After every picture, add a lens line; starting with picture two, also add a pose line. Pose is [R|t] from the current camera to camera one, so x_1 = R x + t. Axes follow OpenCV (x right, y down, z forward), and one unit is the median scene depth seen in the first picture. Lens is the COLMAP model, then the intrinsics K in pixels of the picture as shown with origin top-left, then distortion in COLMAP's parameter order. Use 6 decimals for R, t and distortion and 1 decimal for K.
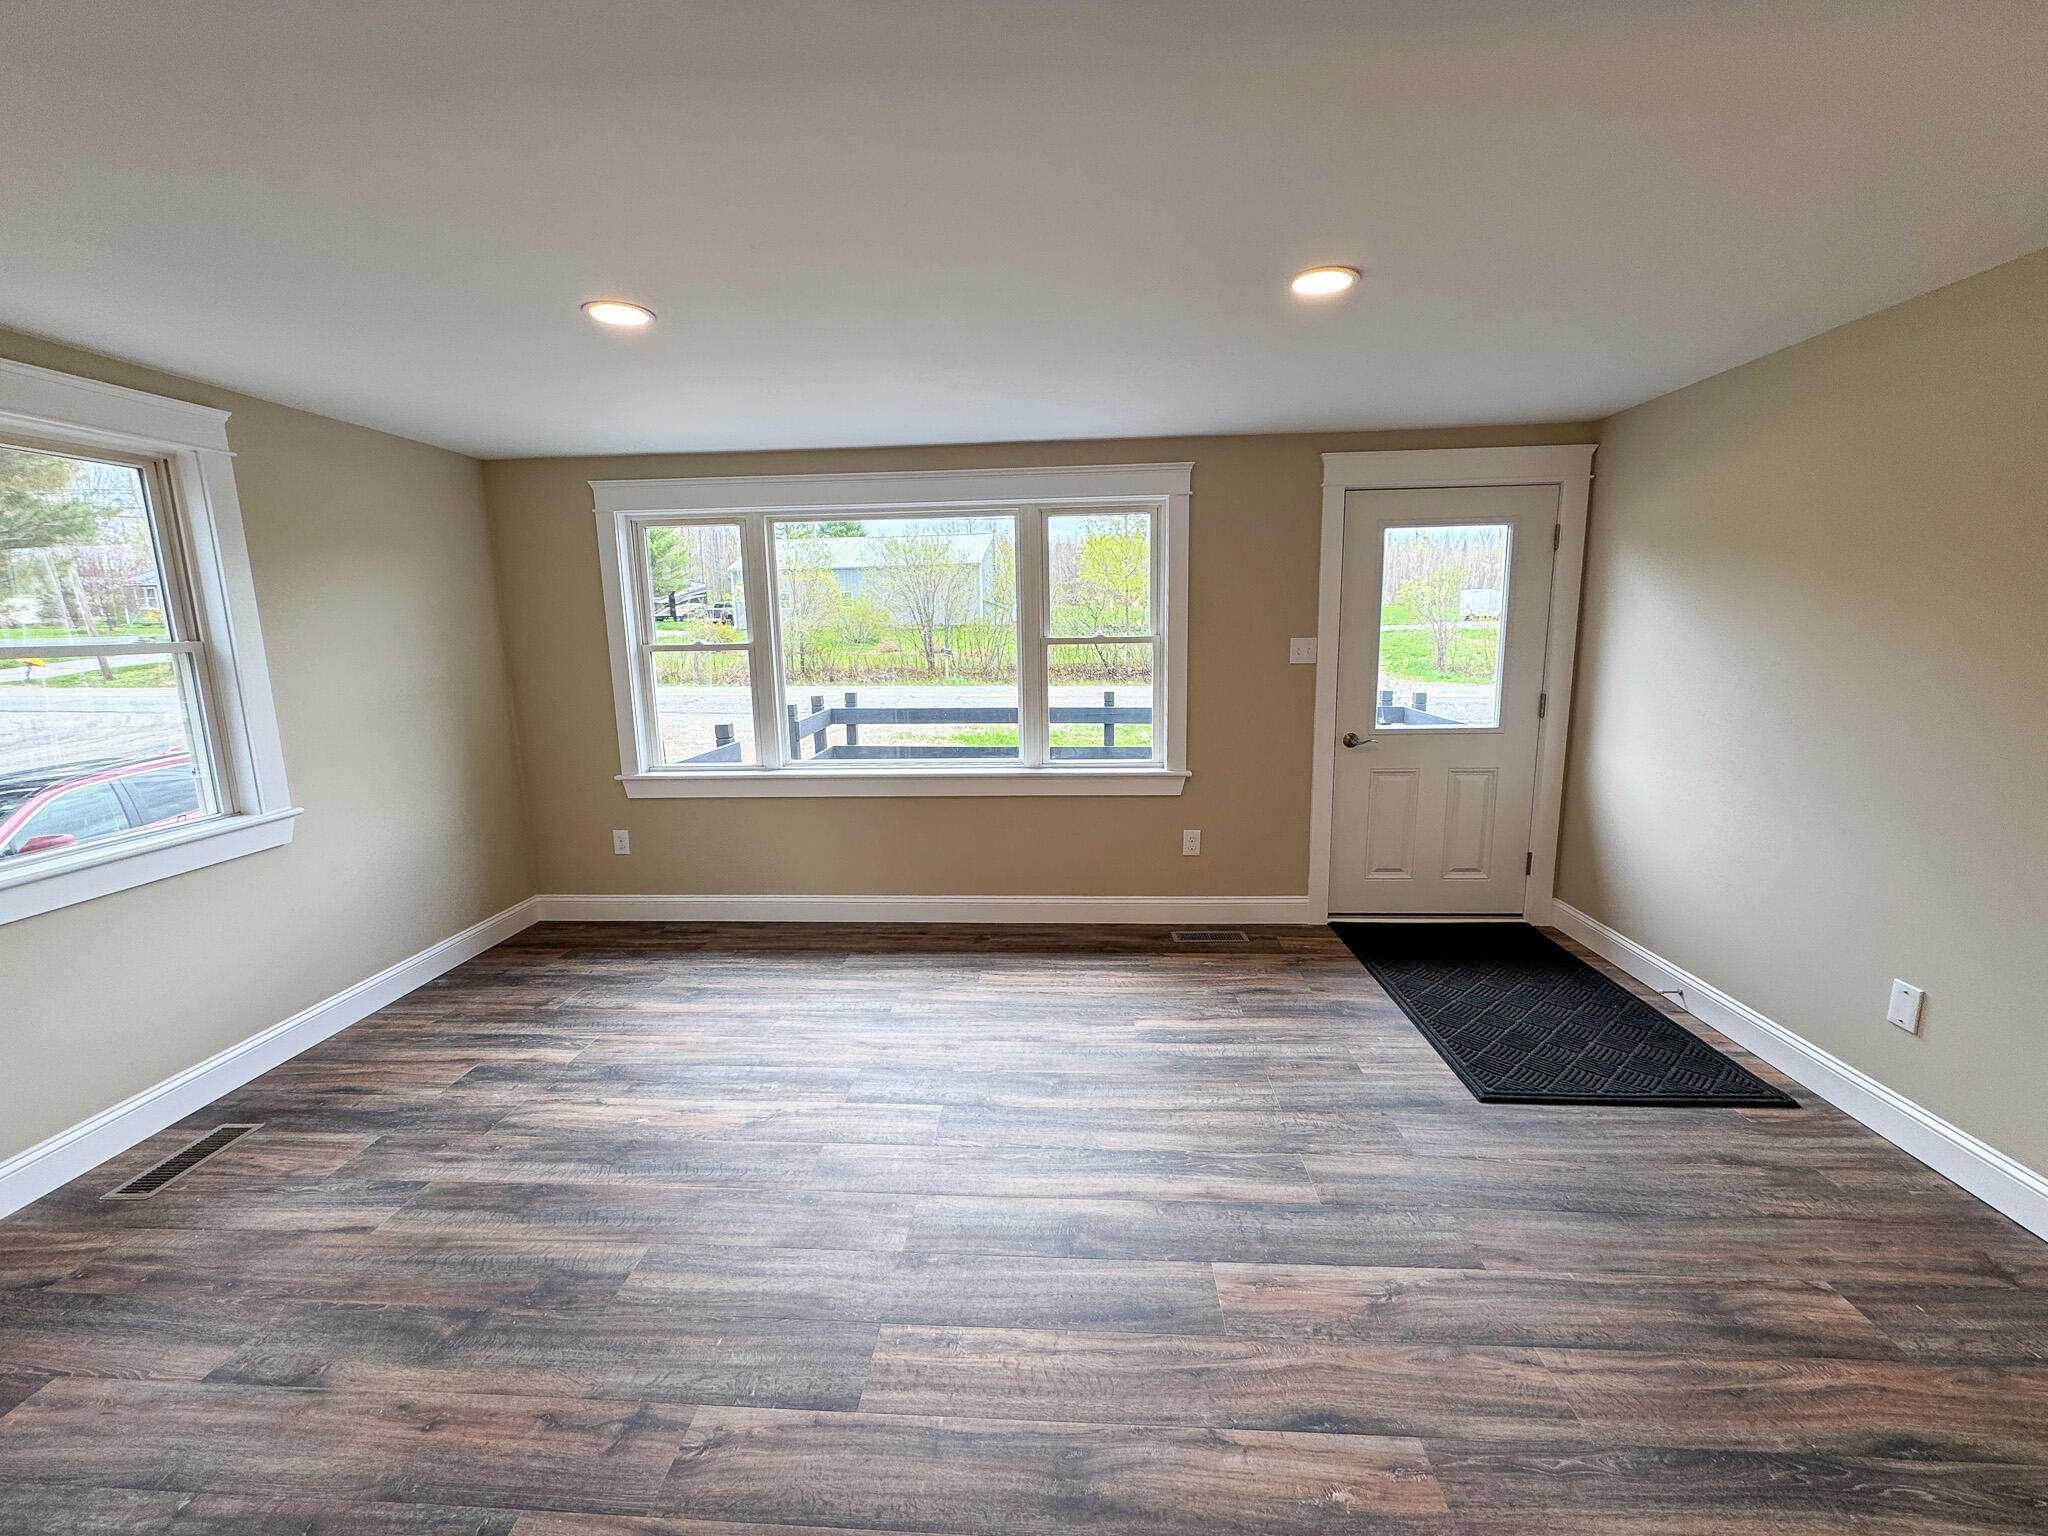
lens RADIAL K [[827.7, 0, 984.6], [0, 827.7, 766.6], [0, 0, 1]] dist [-0.001728, 0.000490]
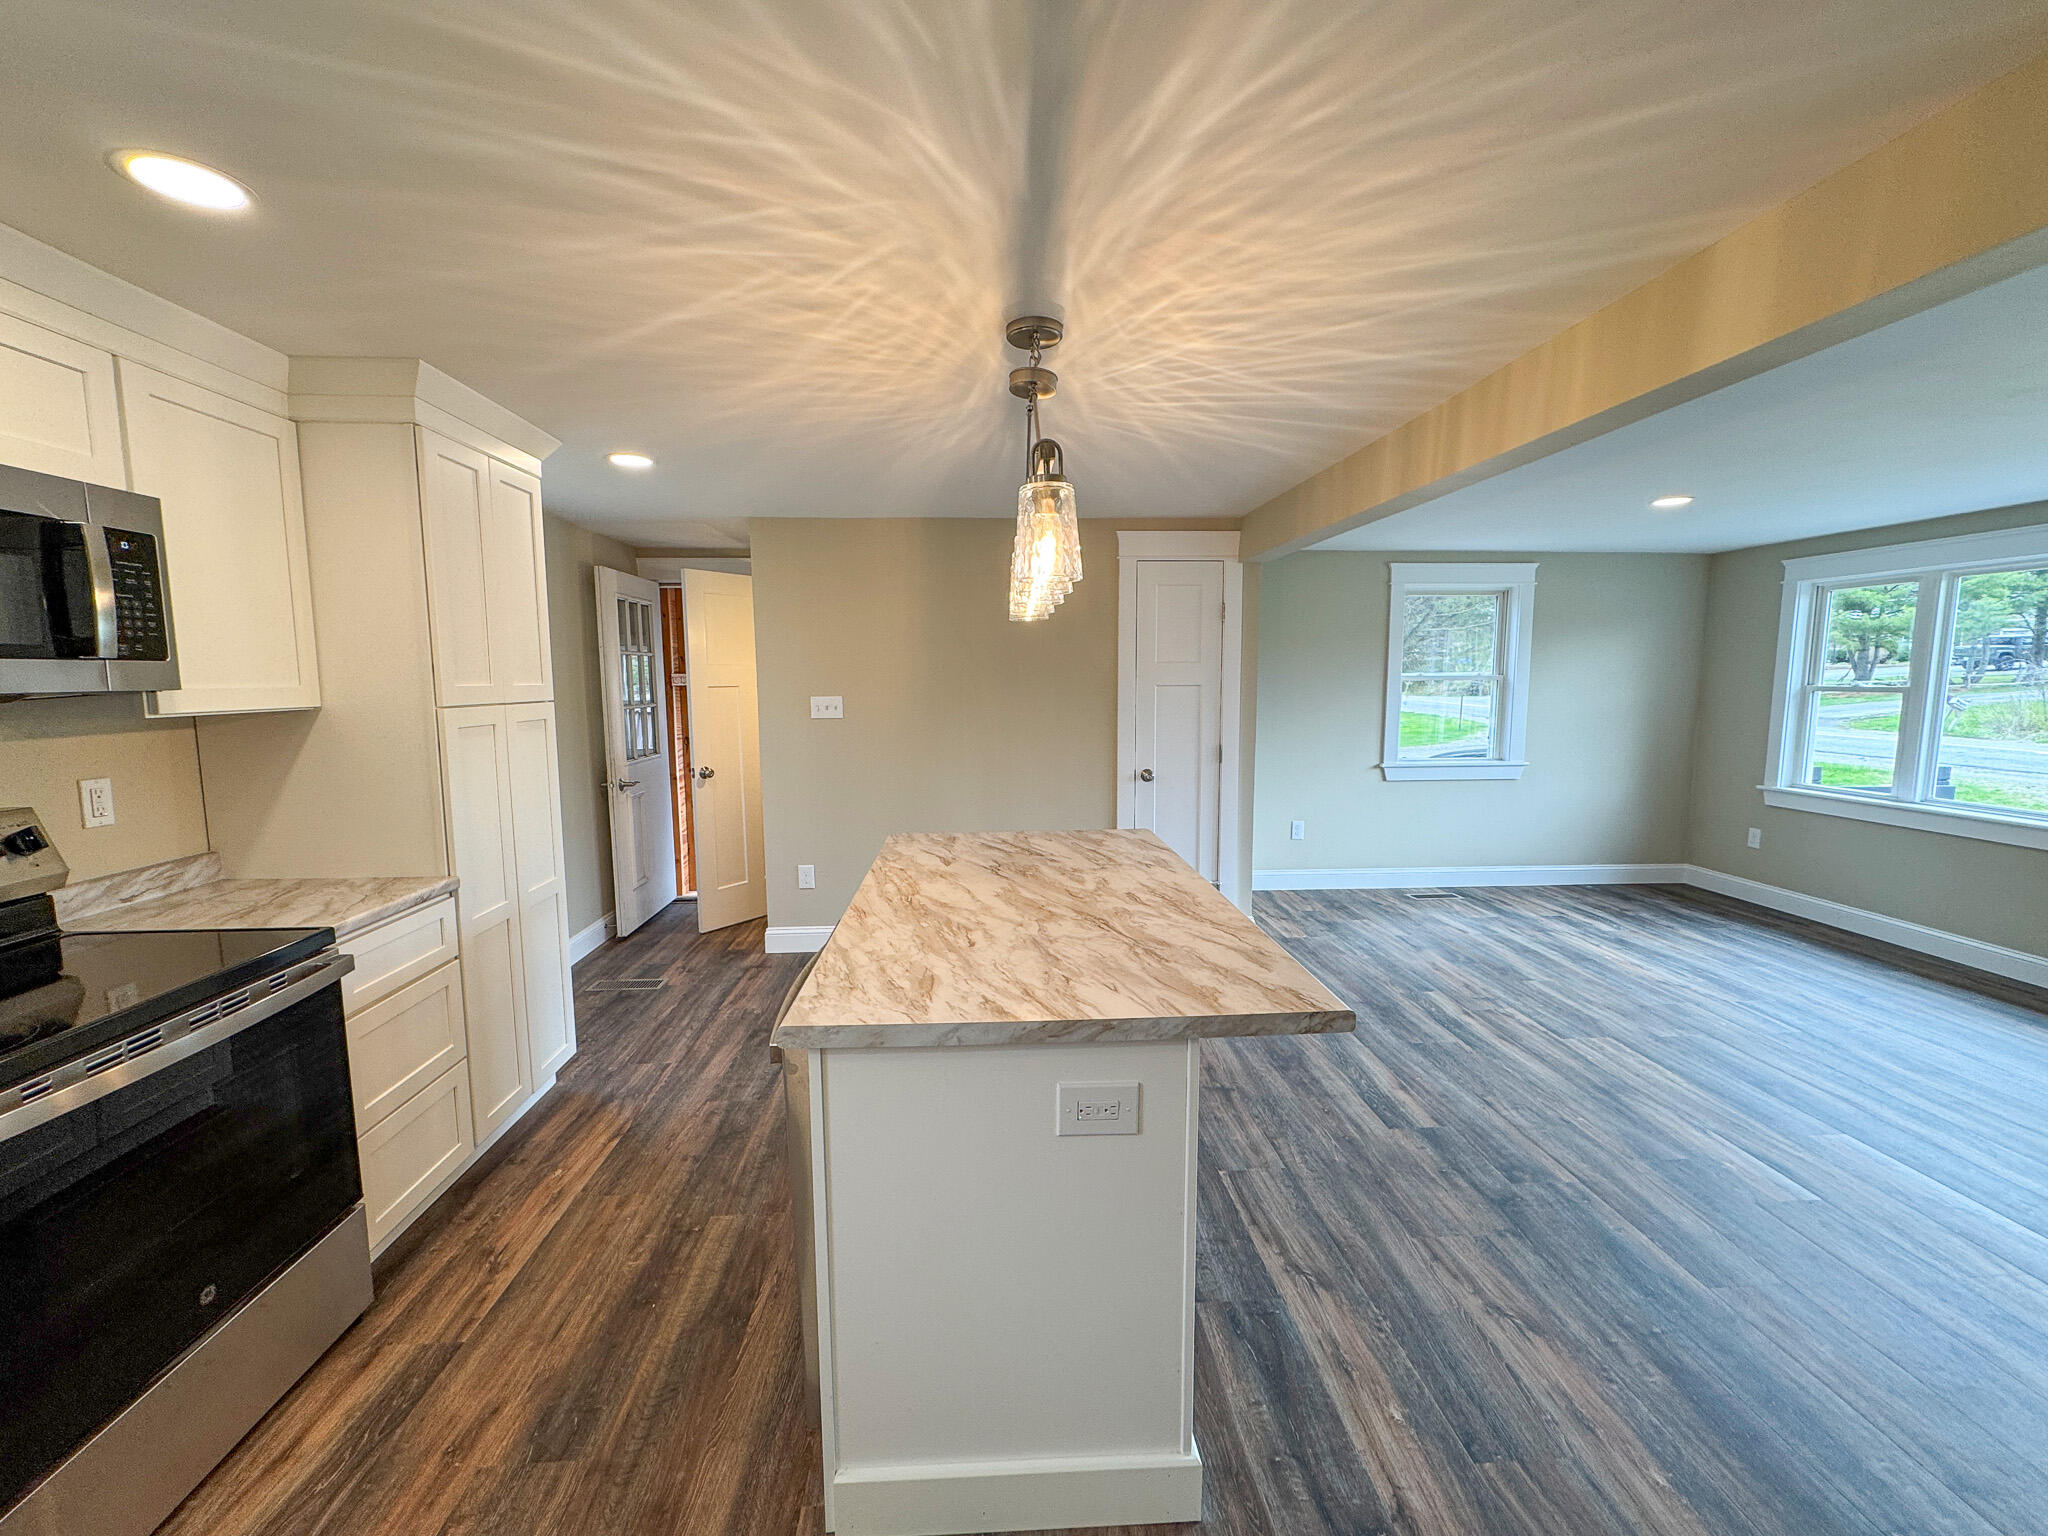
lens RADIAL K [[827.7, 0, 1029.6], [0, 827.7, 762.5], [0, 0, 1]] dist [-0.001728, 0.000490]
pose [[0.134734, 0.122389, -0.983294, 0.989421], [-0.168223, 0.980763, 0.099023, 0.059406], [0.976498, 0.152071, 0.152731, -0.460571]]
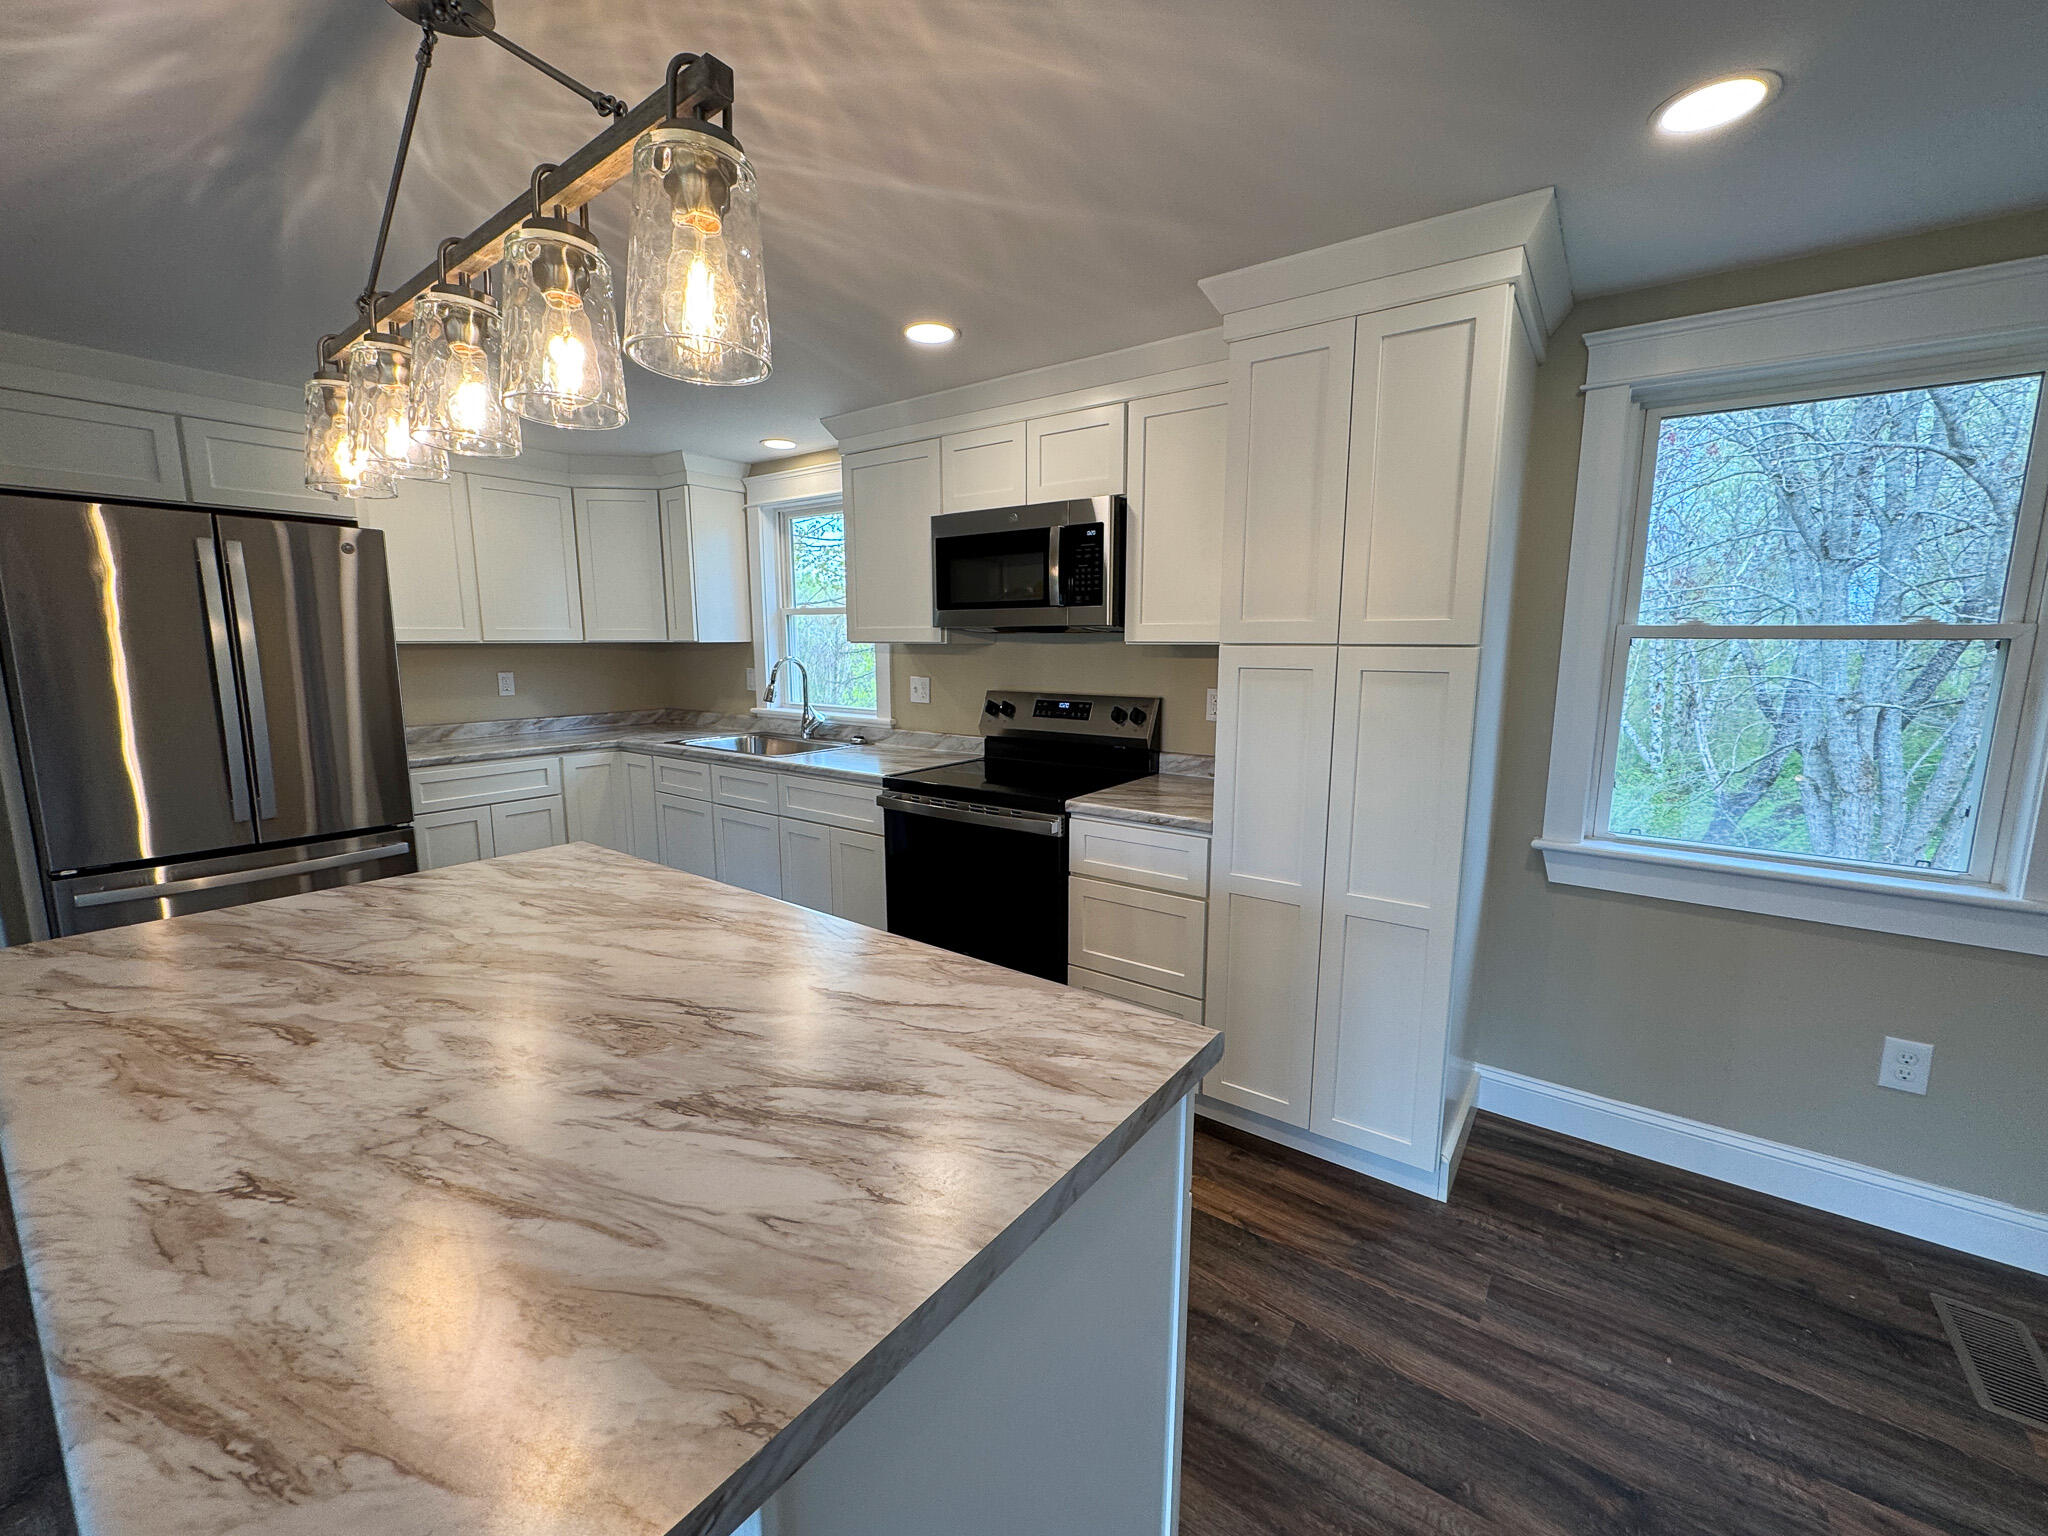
lens RADIAL K [[827.7, 0, 1023.3], [0, 827.7, 764.5], [0, 0, 1]] dist [-0.001728, 0.000490]
pose [[-0.844295, -0.062891, 0.532176, -2.353066], [0.105207, 0.954309, 0.279688, 0.042094], [-0.525450, 0.292128, -0.799102, 0.433404]]
